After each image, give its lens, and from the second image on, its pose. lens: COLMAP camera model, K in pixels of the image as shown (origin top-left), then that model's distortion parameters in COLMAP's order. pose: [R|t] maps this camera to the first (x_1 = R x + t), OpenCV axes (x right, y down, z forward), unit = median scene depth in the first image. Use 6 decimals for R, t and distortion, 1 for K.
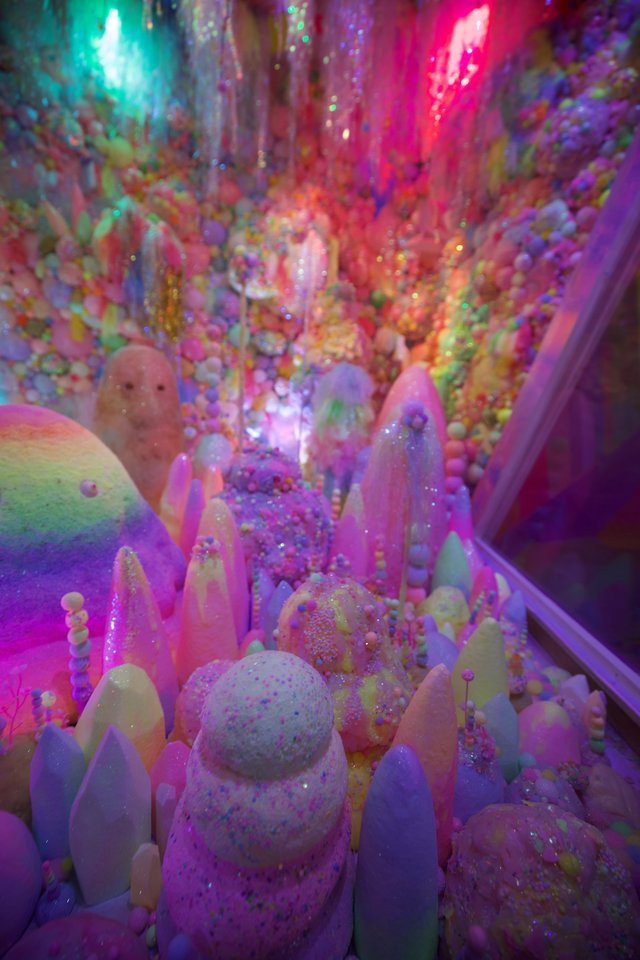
lens RADIAL K [[405.8, 0, 316.8], [0, 405.8, 480.7], [0, 0, 1]] dist [-0.050565, 0.018501]
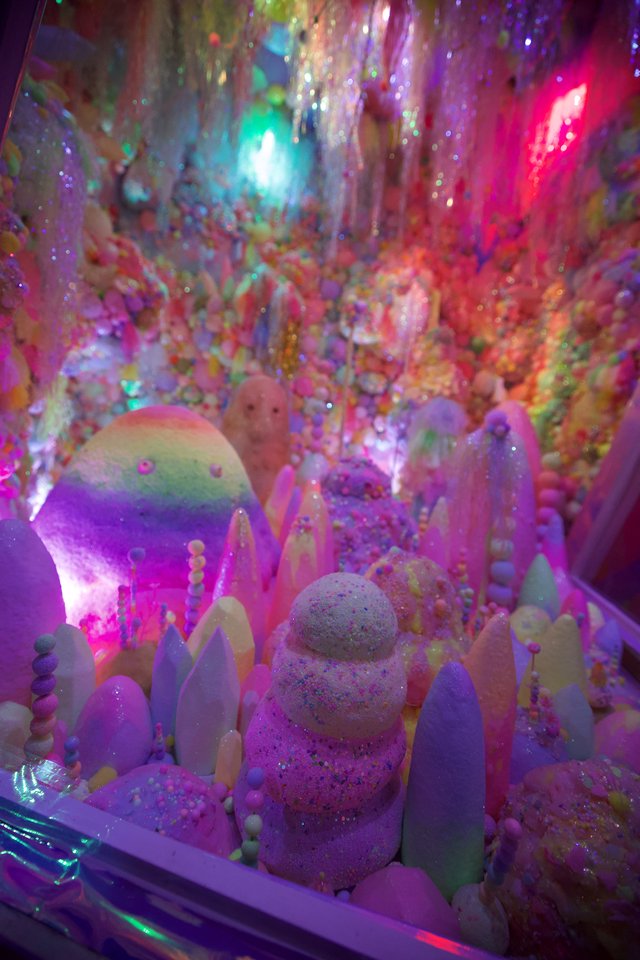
lens RADIAL K [[405.8, 0, 316.8], [0, 405.8, 480.7], [0, 0, 1]] dist [-0.050565, 0.018501]
pose [[0.969685, 0.060693, -0.236699, 0.018989], [-0.092425, 0.987798, -0.125352, 0.093839], [0.226203, 0.143428, 0.963463, -0.073873]]
